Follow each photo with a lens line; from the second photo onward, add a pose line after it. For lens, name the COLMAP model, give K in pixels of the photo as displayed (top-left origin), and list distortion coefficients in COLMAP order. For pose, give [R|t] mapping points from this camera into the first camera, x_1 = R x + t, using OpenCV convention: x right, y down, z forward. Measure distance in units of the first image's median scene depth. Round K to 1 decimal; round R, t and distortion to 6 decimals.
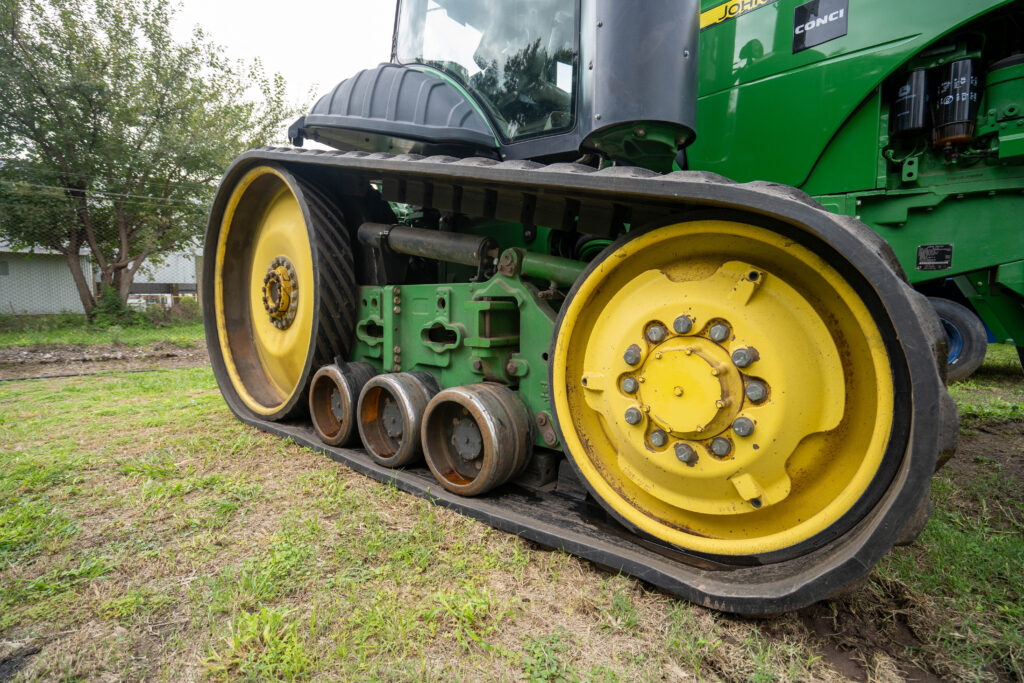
lens RADIAL K [[474.6, 0, 511.9], [0, 474.6, 339.8], [0, 0, 1]] dist [-0.059242, 0.021548]
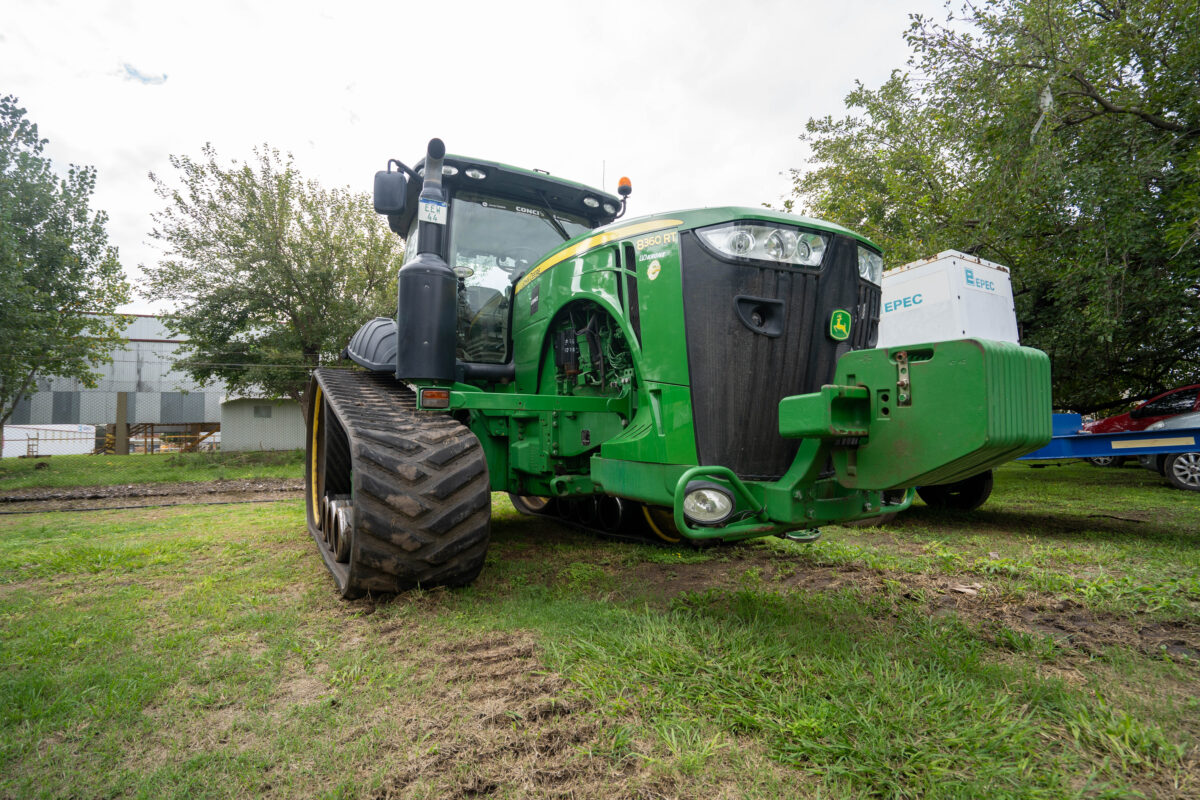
lens RADIAL K [[556.2, 0, 599.9], [0, 556.2, 398.0], [0, 0, 1]] dist [-0.059242, 0.021548]
pose [[0.949981, -0.033709, -0.310484, 1.416389], [-0.008932, 0.990819, -0.134902, -0.046799], [0.312181, 0.130928, 0.940958, -0.774856]]
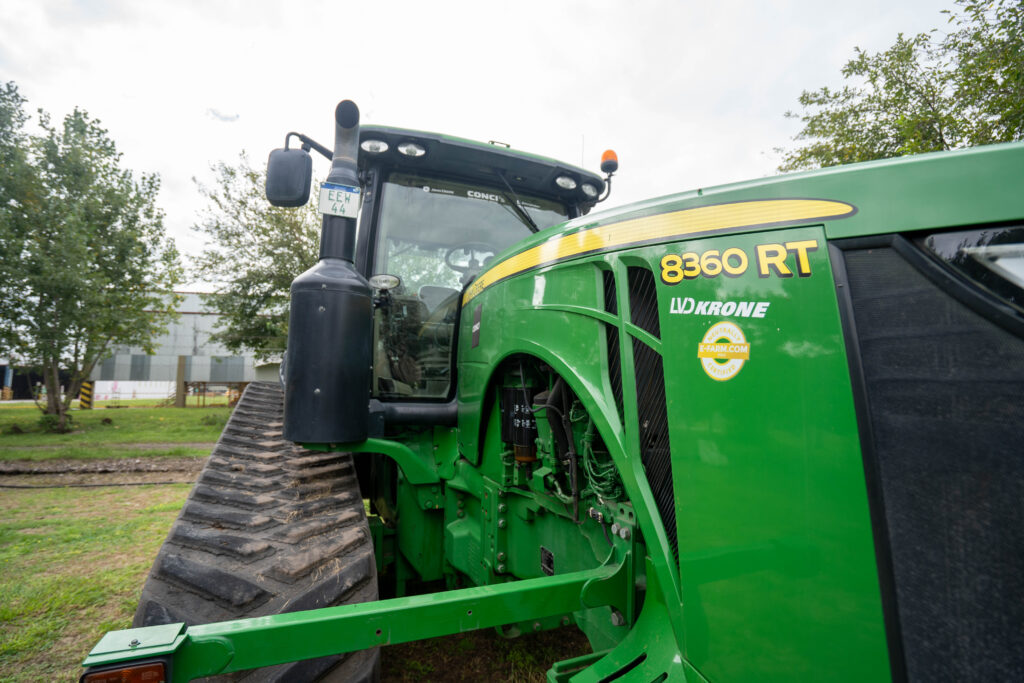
lens RADIAL K [[474.6, 0, 511.9], [0, 474.6, 339.8], [0, 0, 1]] dist [-0.059242, 0.021548]
pose [[0.896420, -0.036390, -0.441709, 1.176133], [-0.041165, 0.985479, -0.164730, -0.431748], [0.441290, 0.165850, 0.881905, -0.011950]]
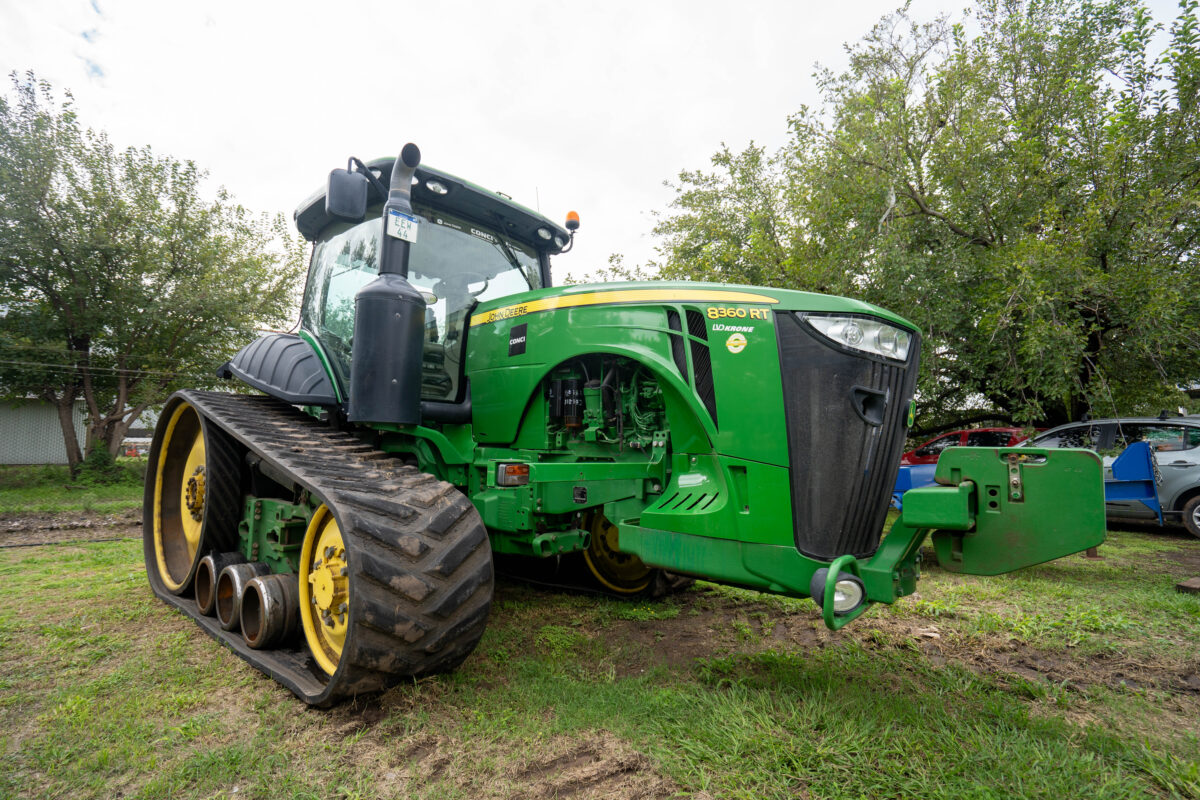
lens RADIAL K [[557.7, 0, 599.7], [0, 557.7, 395.8], [0, 0, 1]] dist [-0.058454, 0.021286]
pose [[0.999850, 0.009568, 0.014436, 0.852009], [-0.007023, 0.985928, -0.167026, -0.174140], [-0.015831, 0.166899, 0.985847, -0.790770]]
